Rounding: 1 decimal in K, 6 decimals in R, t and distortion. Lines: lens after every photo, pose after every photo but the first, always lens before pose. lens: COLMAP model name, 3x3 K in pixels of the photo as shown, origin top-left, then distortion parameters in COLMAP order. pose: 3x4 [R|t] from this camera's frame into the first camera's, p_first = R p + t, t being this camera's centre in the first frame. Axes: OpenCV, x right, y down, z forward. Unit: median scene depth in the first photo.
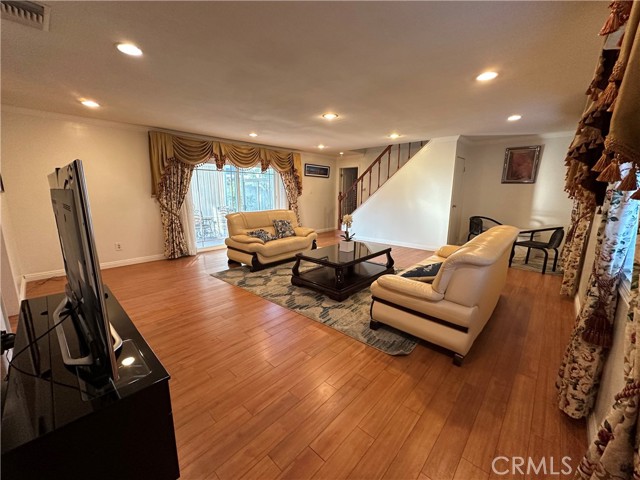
lens RADIAL K [[256.3, 0, 320.6], [0, 256.3, 239.8], [0, 0, 1]] dist [-0.001558, 0.000090]
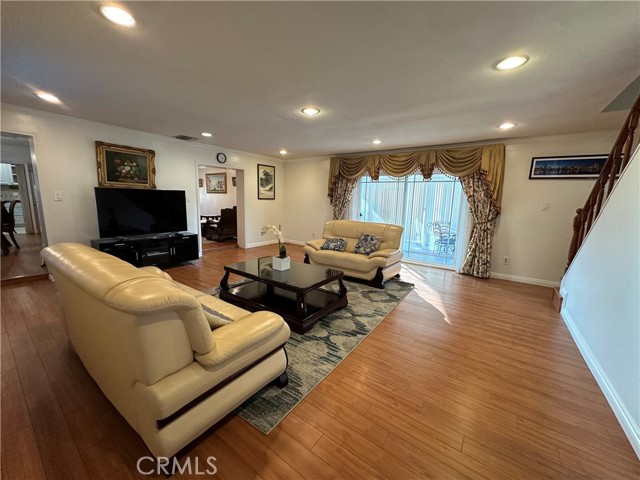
lens RADIAL K [[246.5, 0, 319.7], [0, 246.5, 256.4], [0, 0, 1]] dist [-0.001006, -0.000012]
pose [[0.117585, 0.228428, -0.966434, 0.623263], [-0.207865, 0.957288, 0.200975, -0.131843], [0.971064, 0.177256, 0.160045, 0.657353]]
